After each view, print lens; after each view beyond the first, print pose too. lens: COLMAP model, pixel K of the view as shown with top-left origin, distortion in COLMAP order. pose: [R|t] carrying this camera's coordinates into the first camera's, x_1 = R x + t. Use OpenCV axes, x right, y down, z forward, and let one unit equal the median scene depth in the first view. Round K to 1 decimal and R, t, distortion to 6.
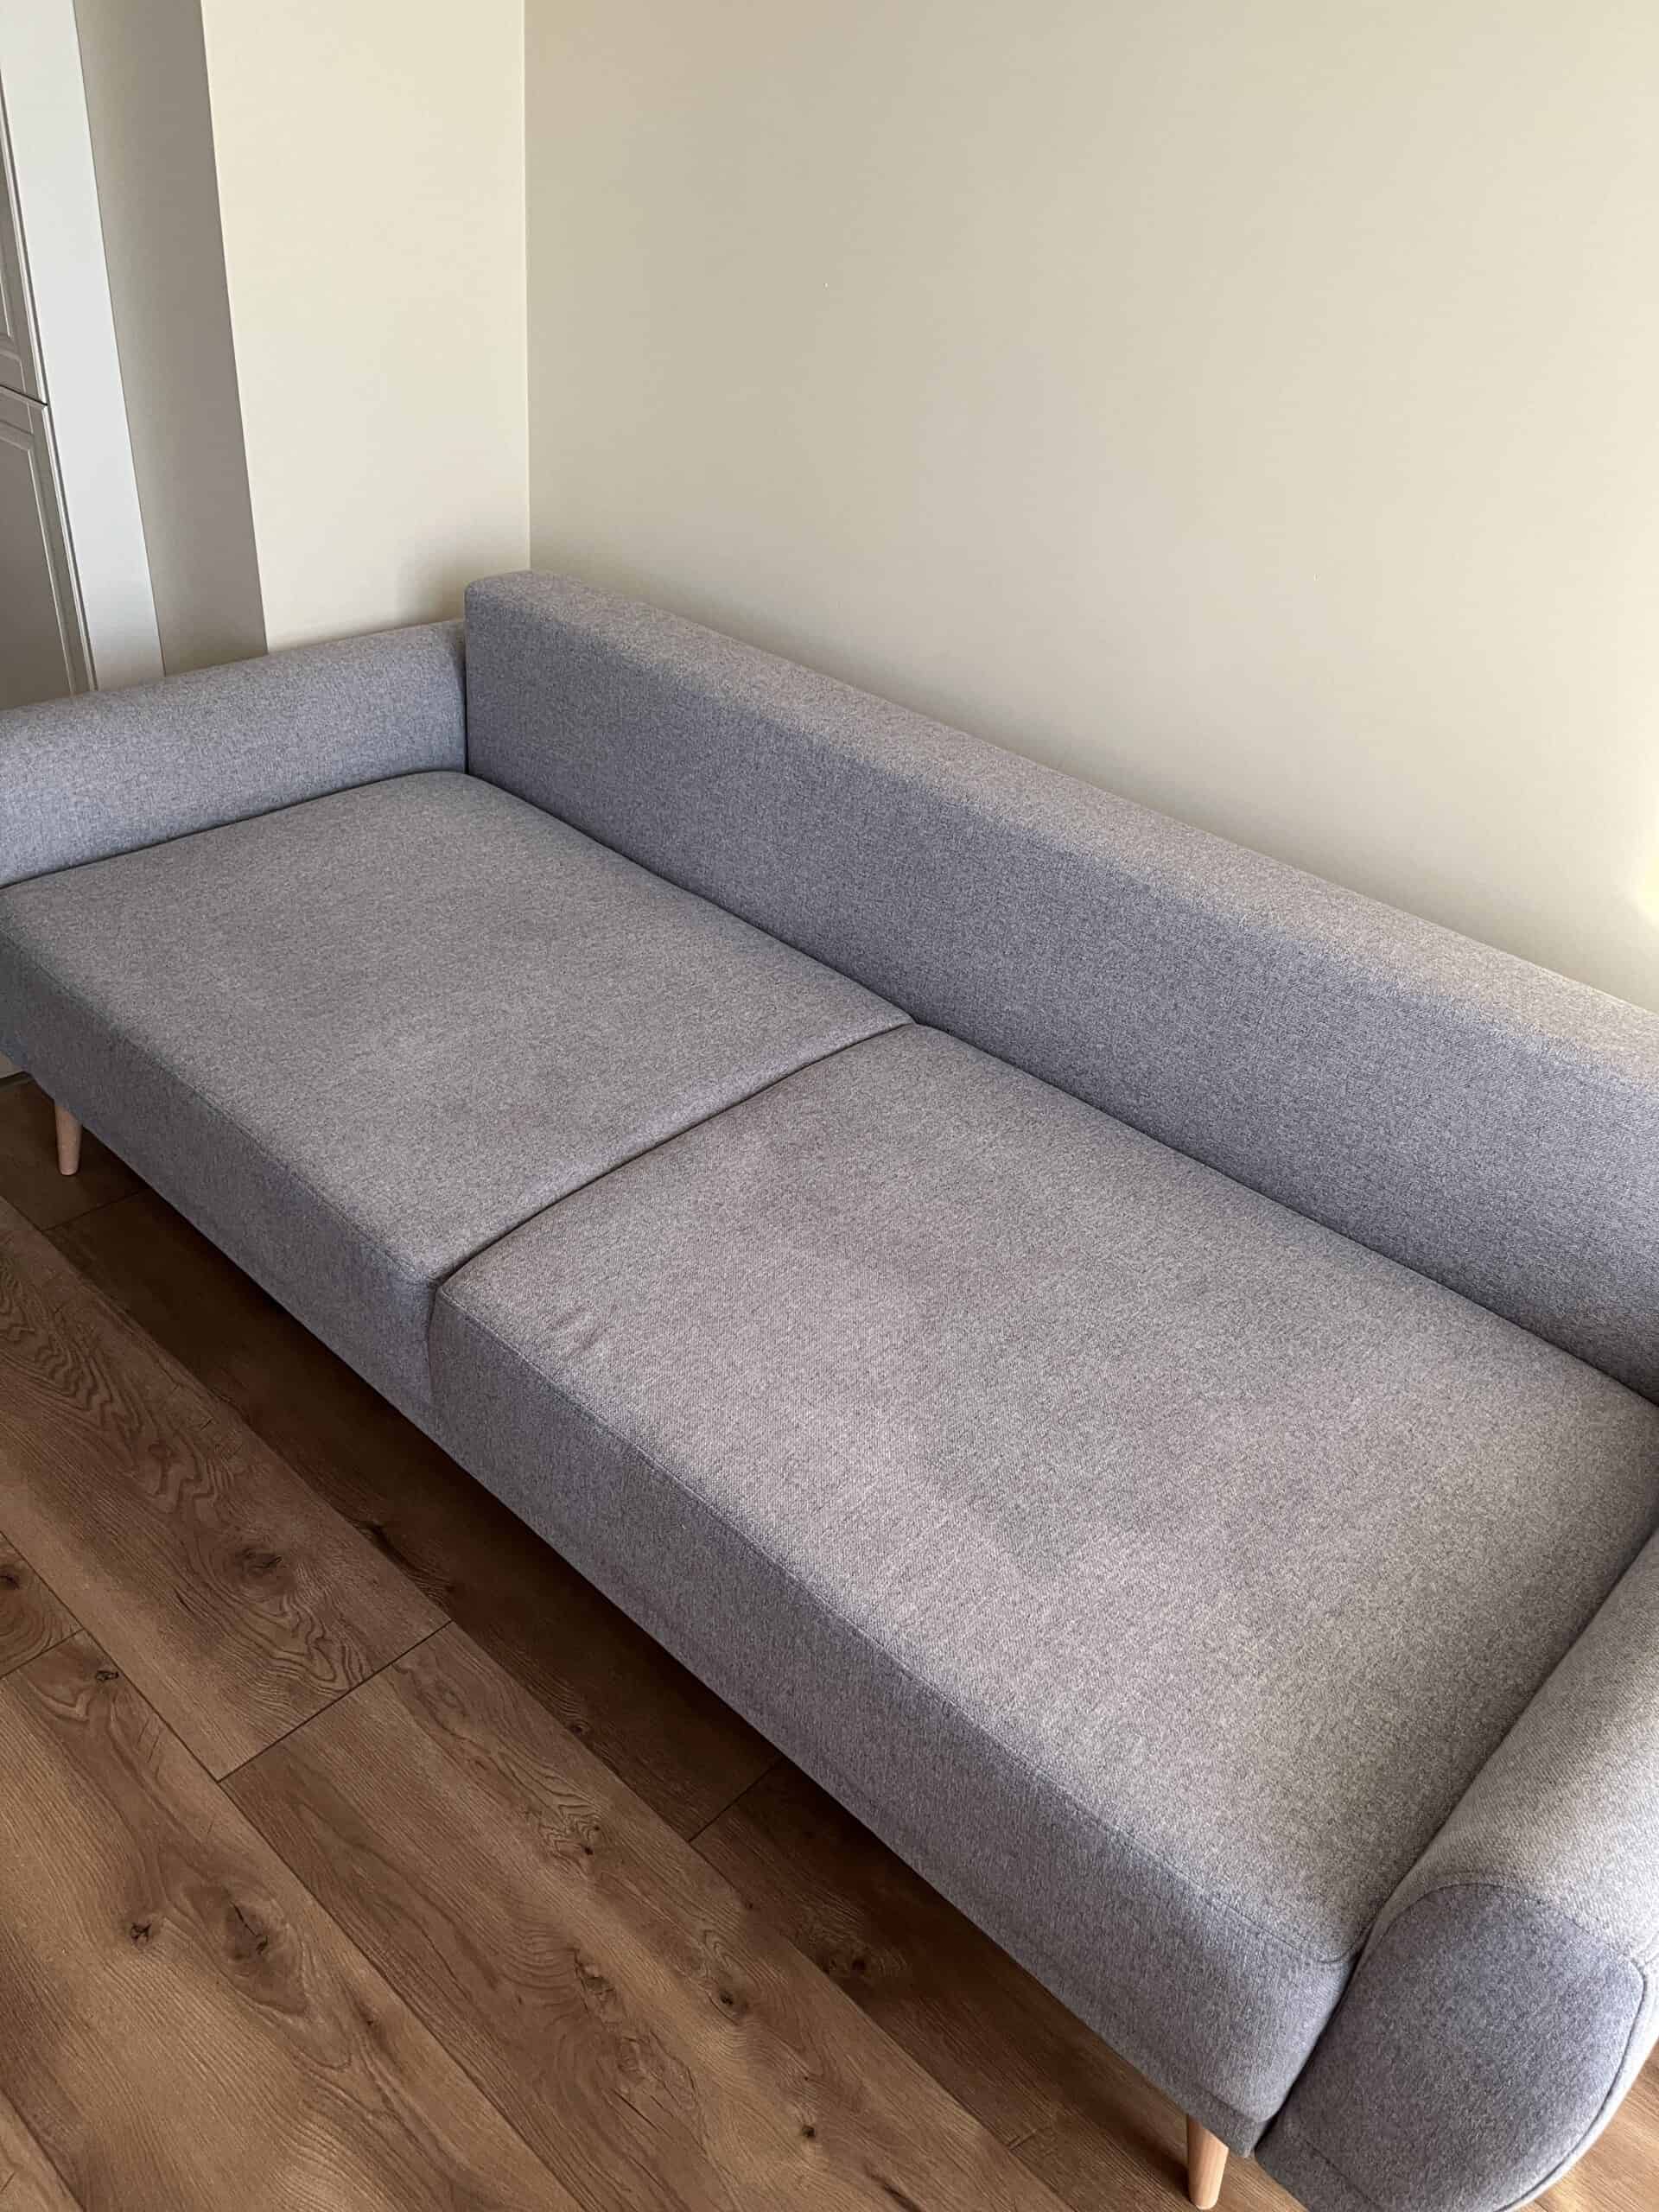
lens RADIAL K [[1685.5, 0, 829.5], [0, 1685.5, 1106.0], [0, 0, 1]] dist [0.123733, -0.228104]
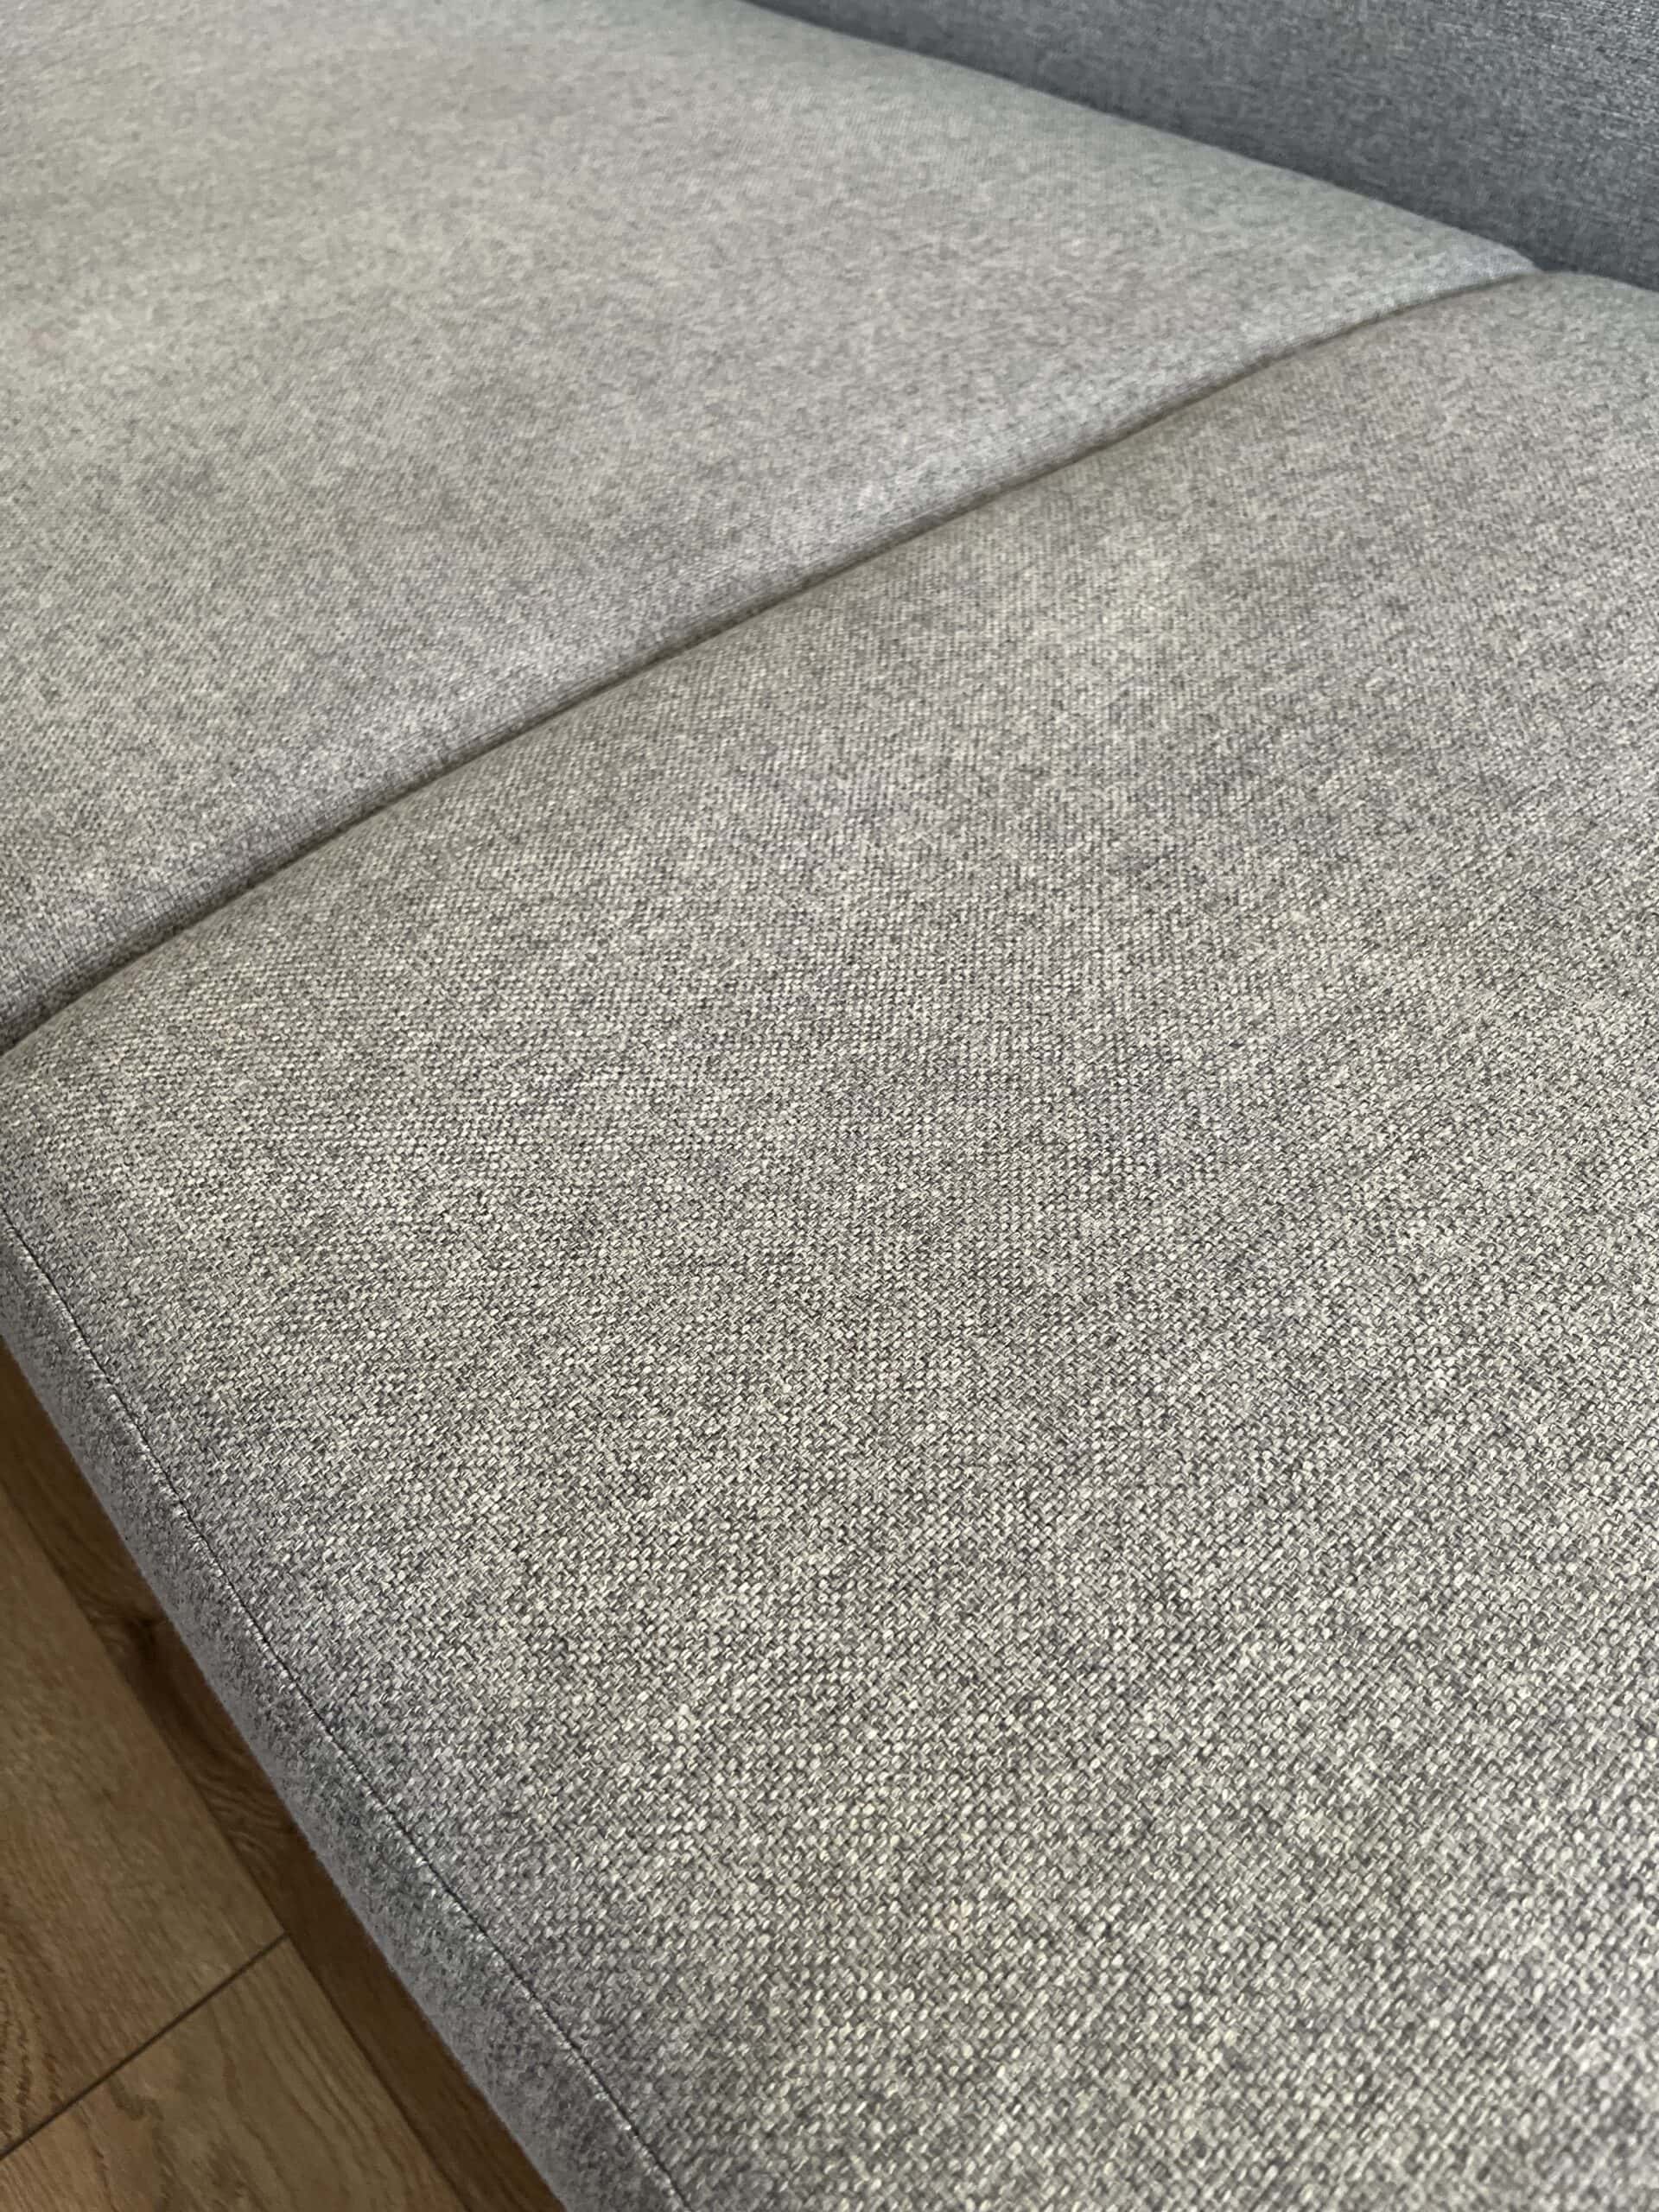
lens RADIAL K [[1685.5, 0, 829.5], [0, 1685.5, 1106.0], [0, 0, 1]] dist [0.123733, -0.228104]
pose [[0.991791, 0.011571, -0.127345, -0.059865], [0.014929, 0.978608, 0.205191, 0.052116], [0.126995, -0.205408, 0.970402, 0.700212]]
